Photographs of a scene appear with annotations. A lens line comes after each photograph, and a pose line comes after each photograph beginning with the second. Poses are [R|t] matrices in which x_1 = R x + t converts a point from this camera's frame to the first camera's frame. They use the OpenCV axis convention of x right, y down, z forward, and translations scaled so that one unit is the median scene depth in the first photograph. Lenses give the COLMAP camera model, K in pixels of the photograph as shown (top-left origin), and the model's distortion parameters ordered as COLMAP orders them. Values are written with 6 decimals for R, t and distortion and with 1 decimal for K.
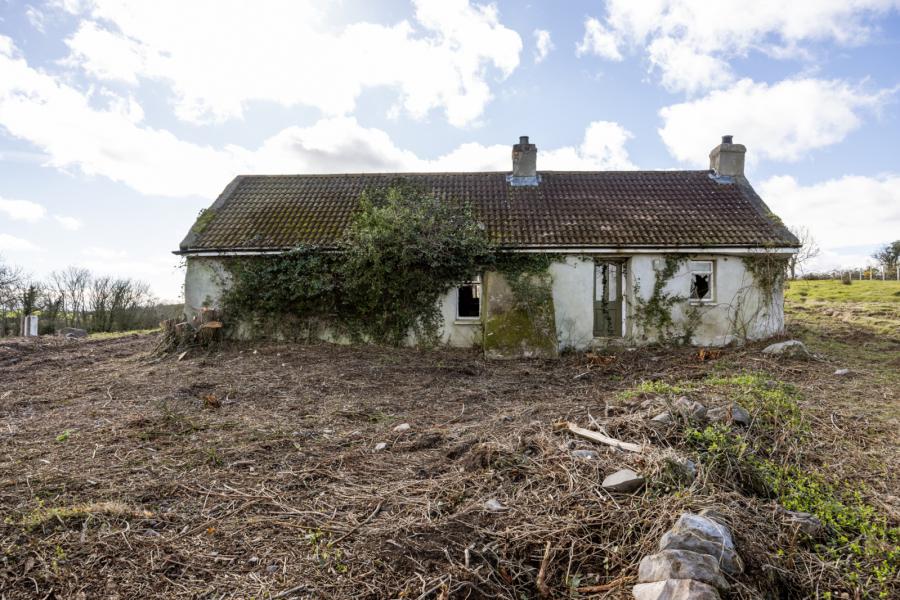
lens RADIAL K [[486.7, 0, 427.1], [0, 486.7, 296.1], [0, 0, 1]] dist [0.001680, 0.000709]
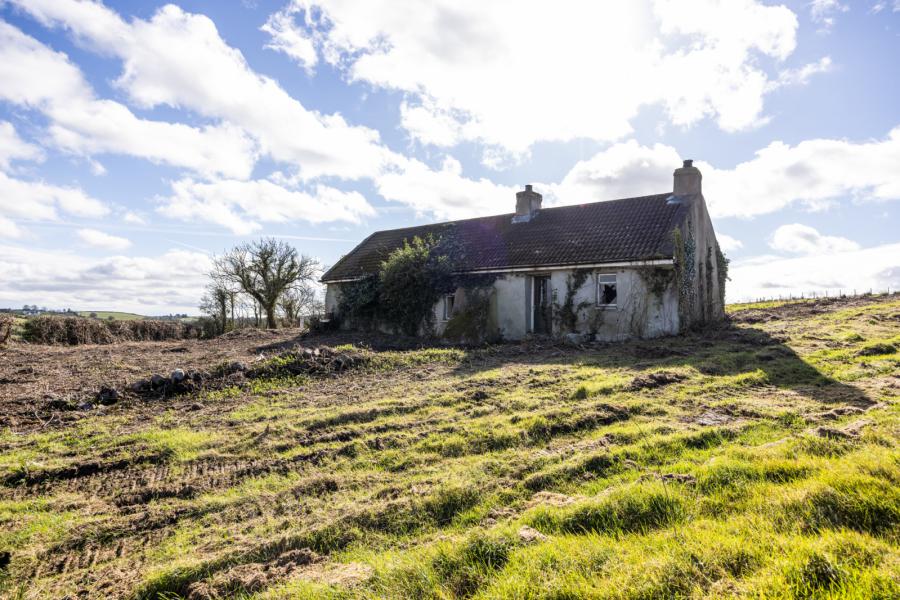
lens RADIAL K [[486.7, 0, 427.1], [0, 486.7, 296.1], [0, 0, 1]] dist [0.001680, 0.000709]
pose [[0.811525, -0.017691, -0.584051, 0.917639], [-0.014704, 0.998607, -0.050678, 0.054758], [0.584133, 0.049715, 0.810134, -0.271818]]
